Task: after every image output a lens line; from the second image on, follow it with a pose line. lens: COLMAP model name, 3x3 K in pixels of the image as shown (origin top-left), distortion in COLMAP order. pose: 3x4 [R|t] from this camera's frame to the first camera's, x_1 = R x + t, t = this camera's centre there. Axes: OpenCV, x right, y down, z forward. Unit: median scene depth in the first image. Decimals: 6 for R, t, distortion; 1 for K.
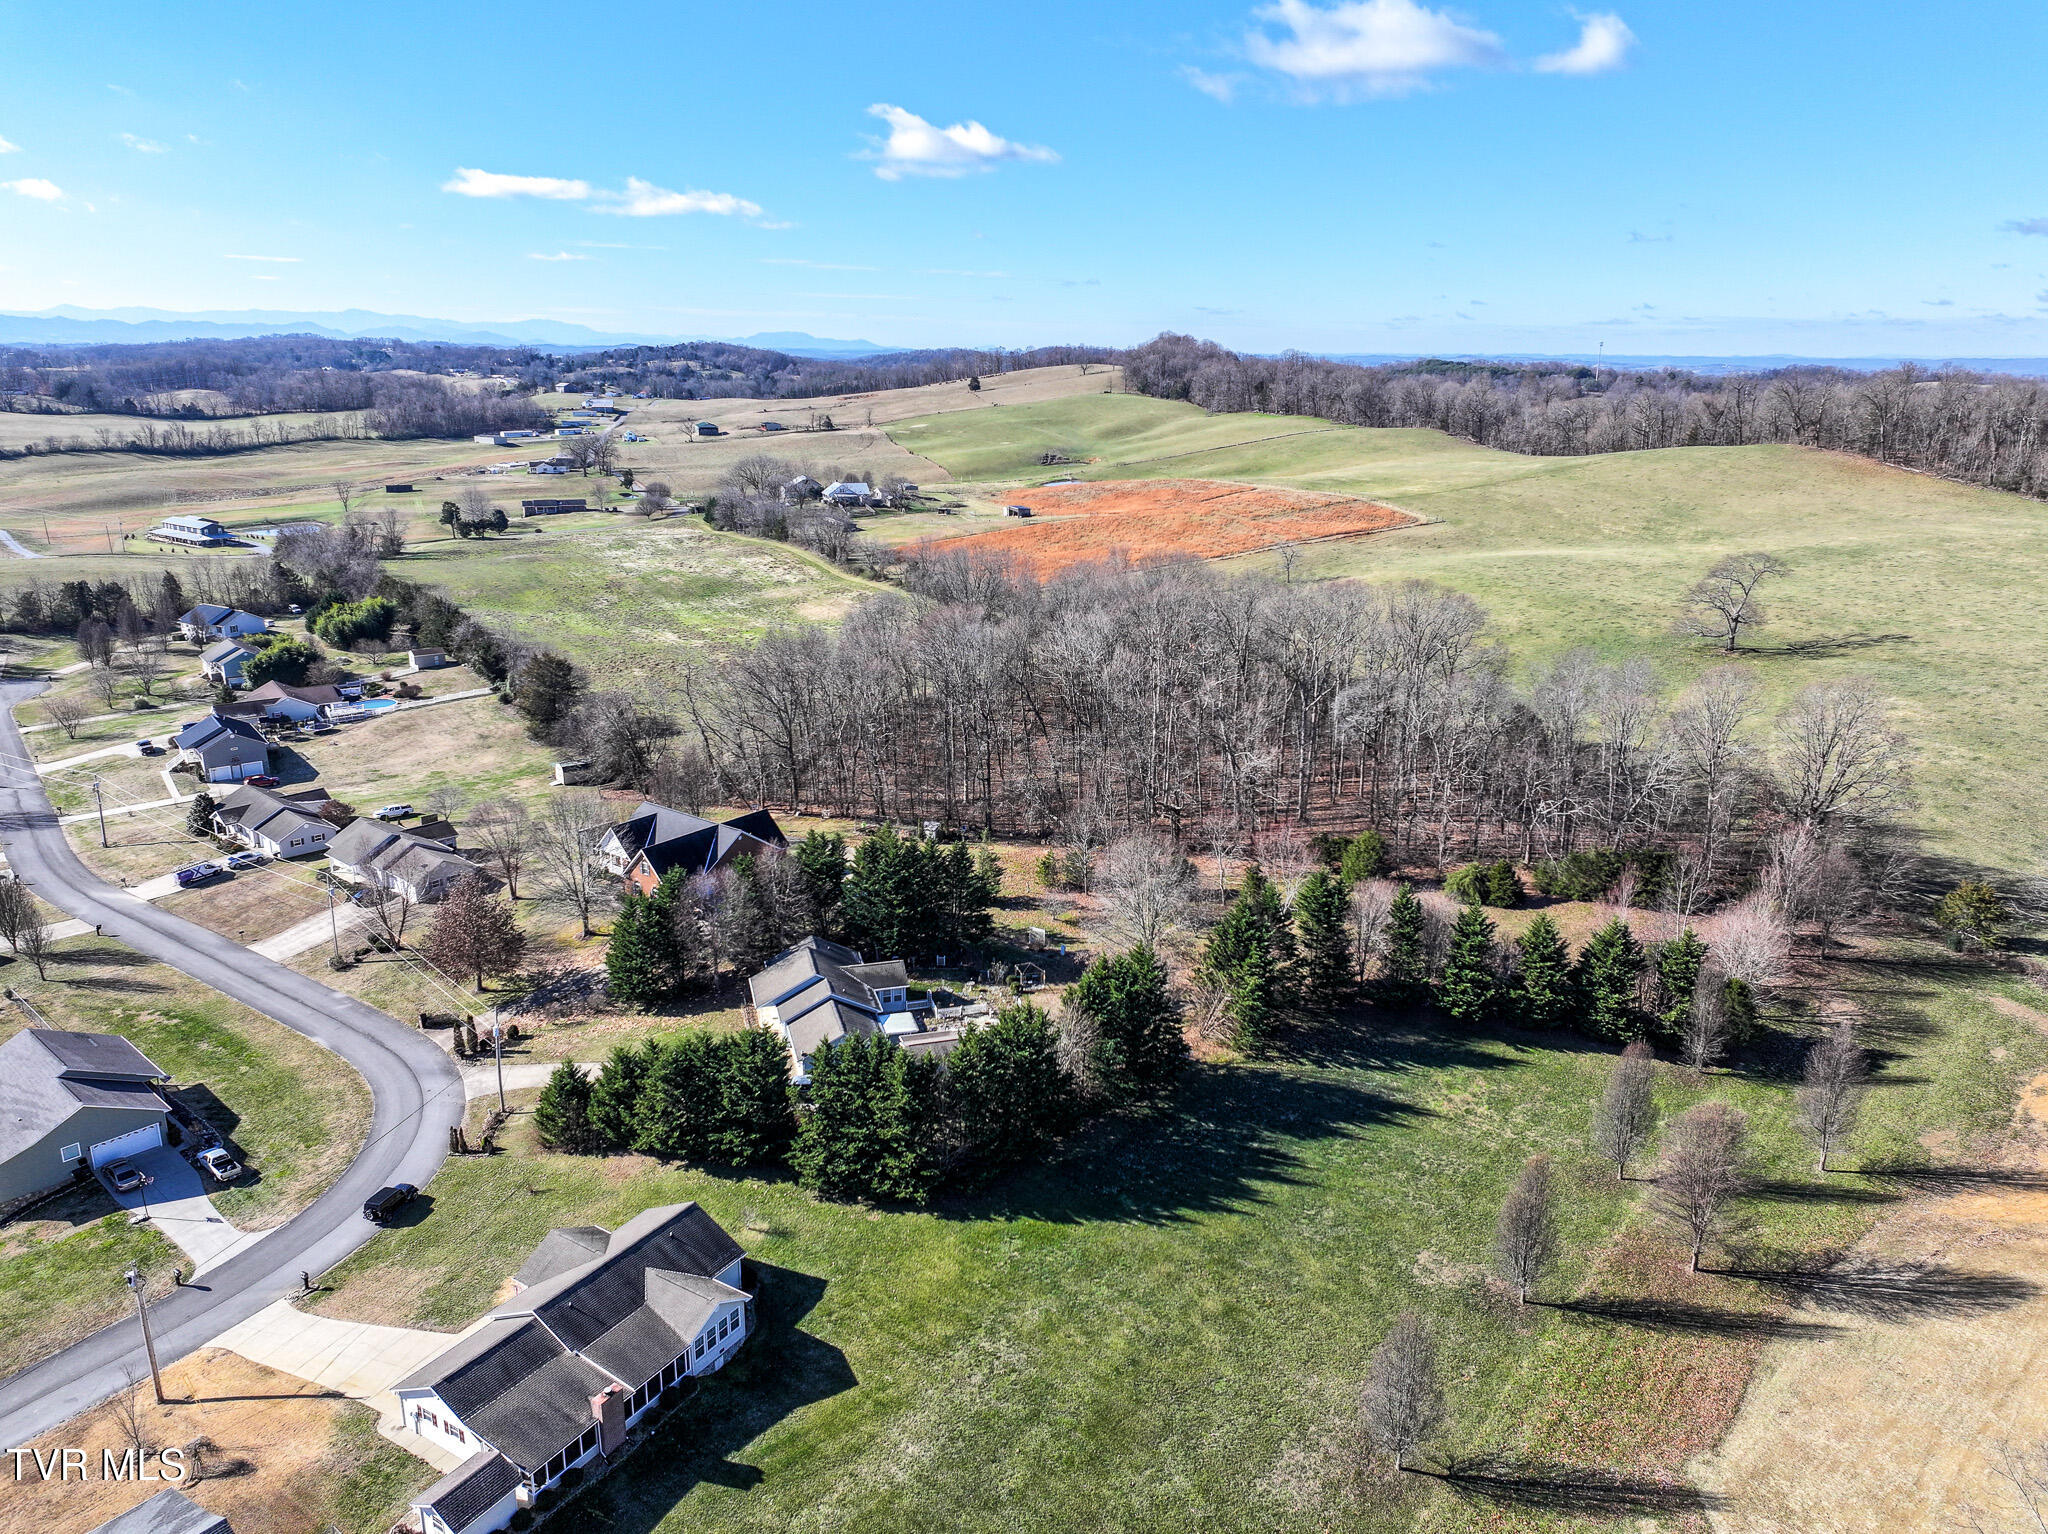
lens RADIAL K [[1438.8, 0, 1030.2], [0, 1438.8, 756.7], [0, 0, 1]] dist [-0.004113, 0.022614]
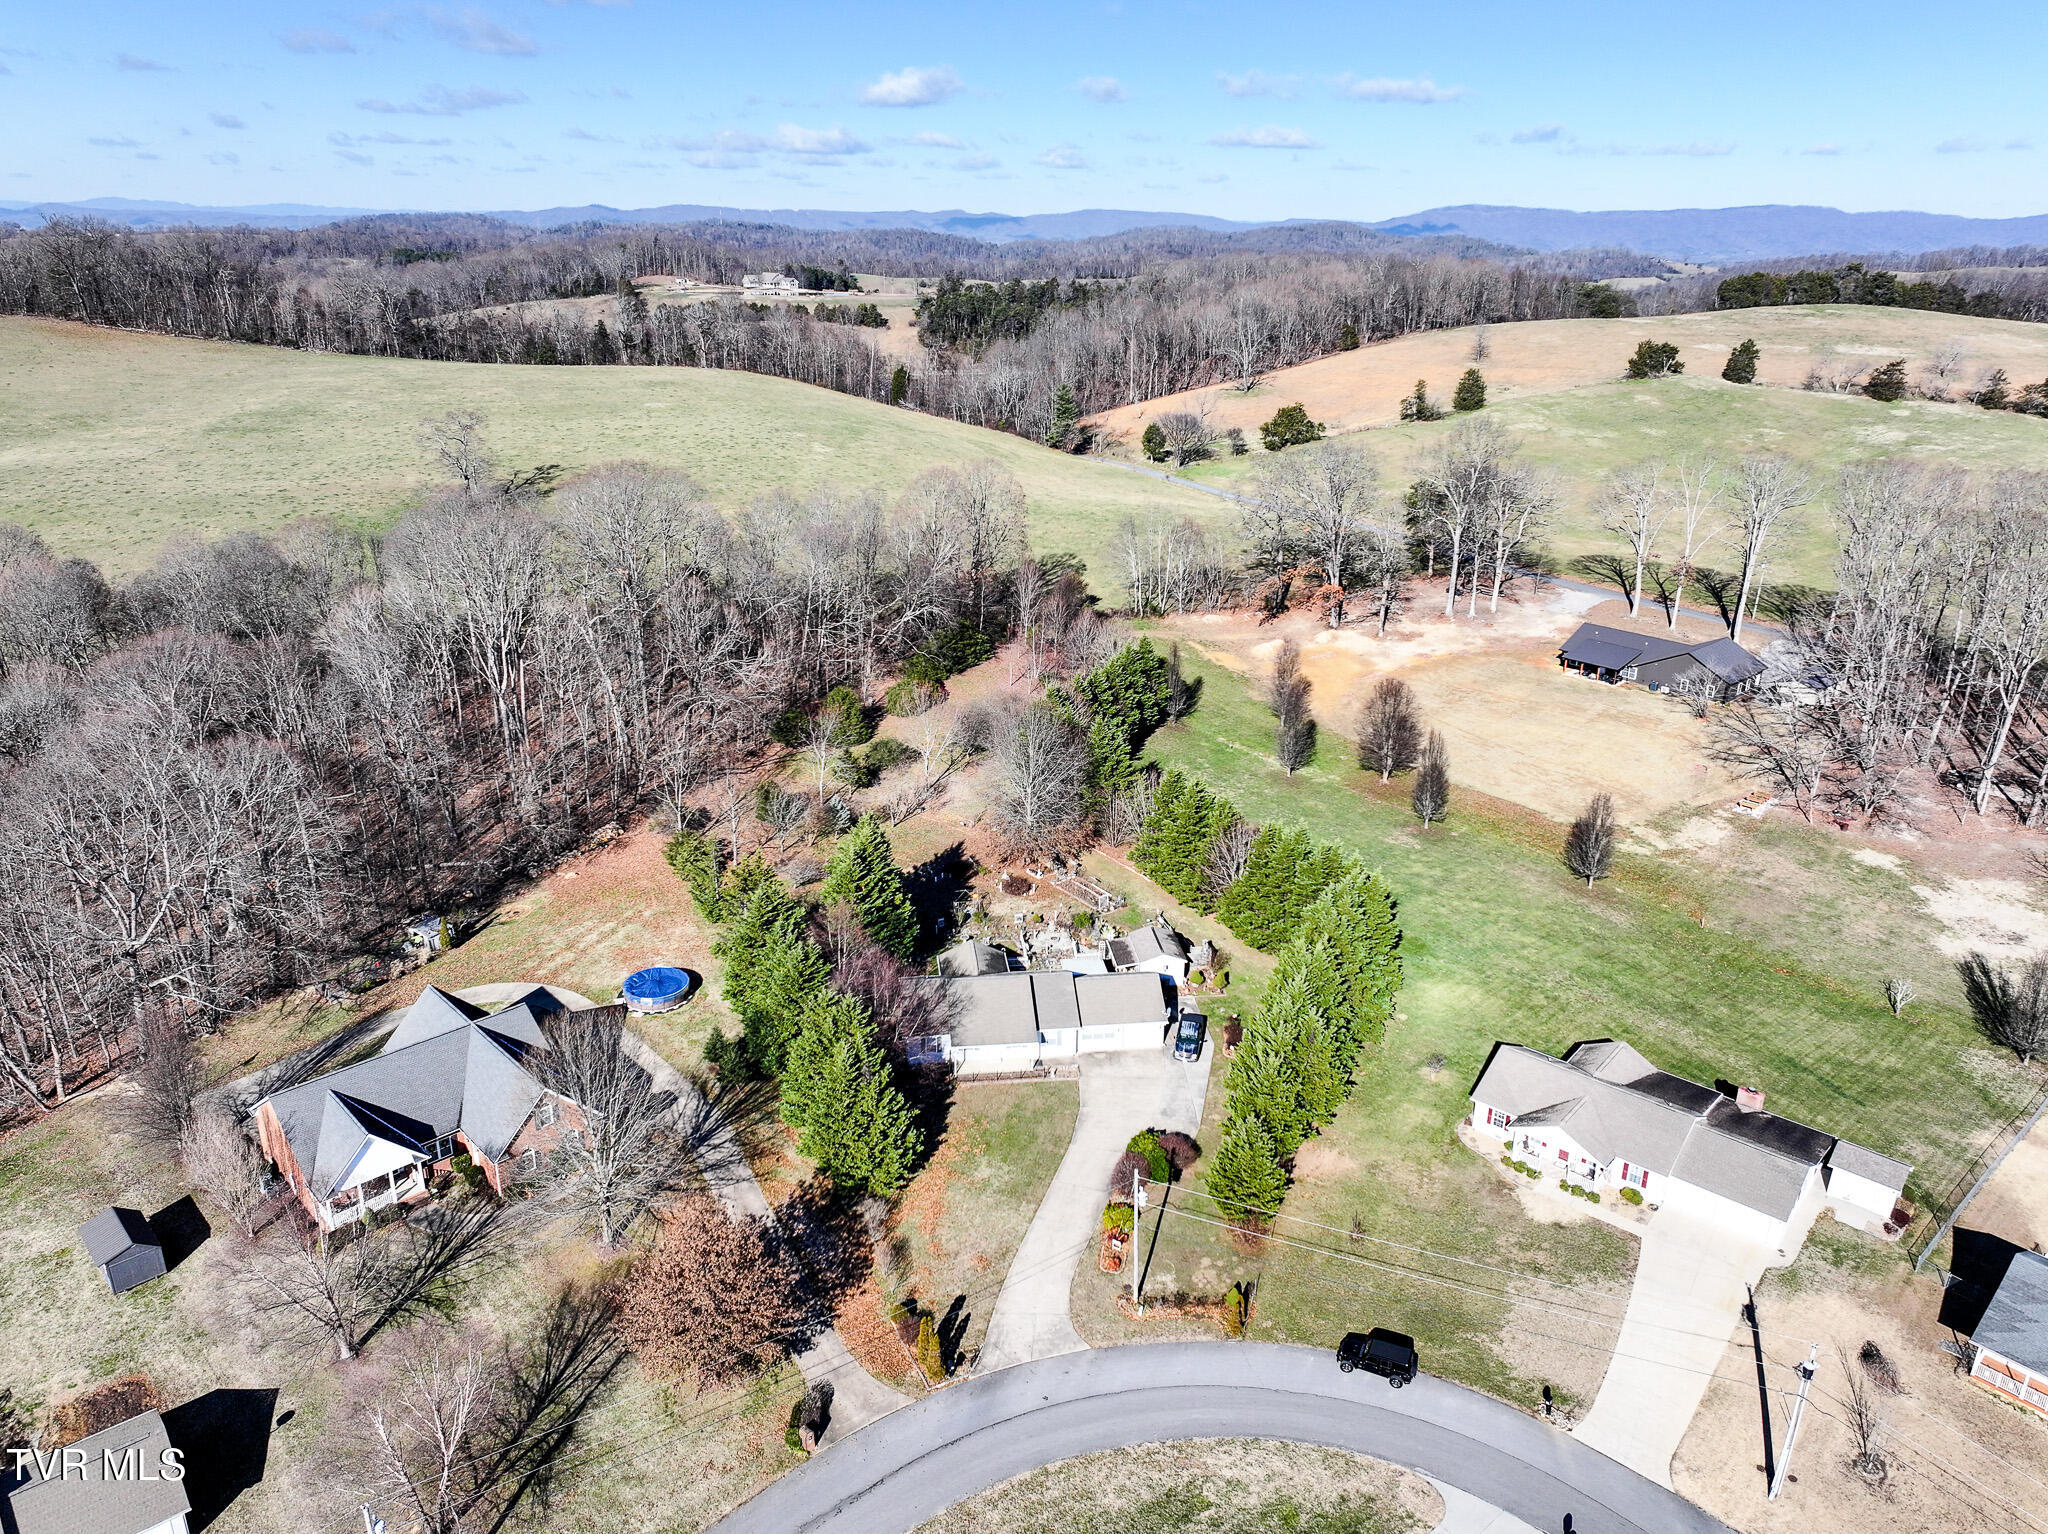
lens RADIAL K [[1438.8, 0, 1030.2], [0, 1438.8, 756.7], [0, 0, 1]] dist [-0.004113, 0.022614]
pose [[0.156527, -0.353611, 0.922203, -0.800283], [0.263058, 0.914911, 0.306166, -0.205219], [-0.951998, 0.194670, 0.236228, 0.692798]]
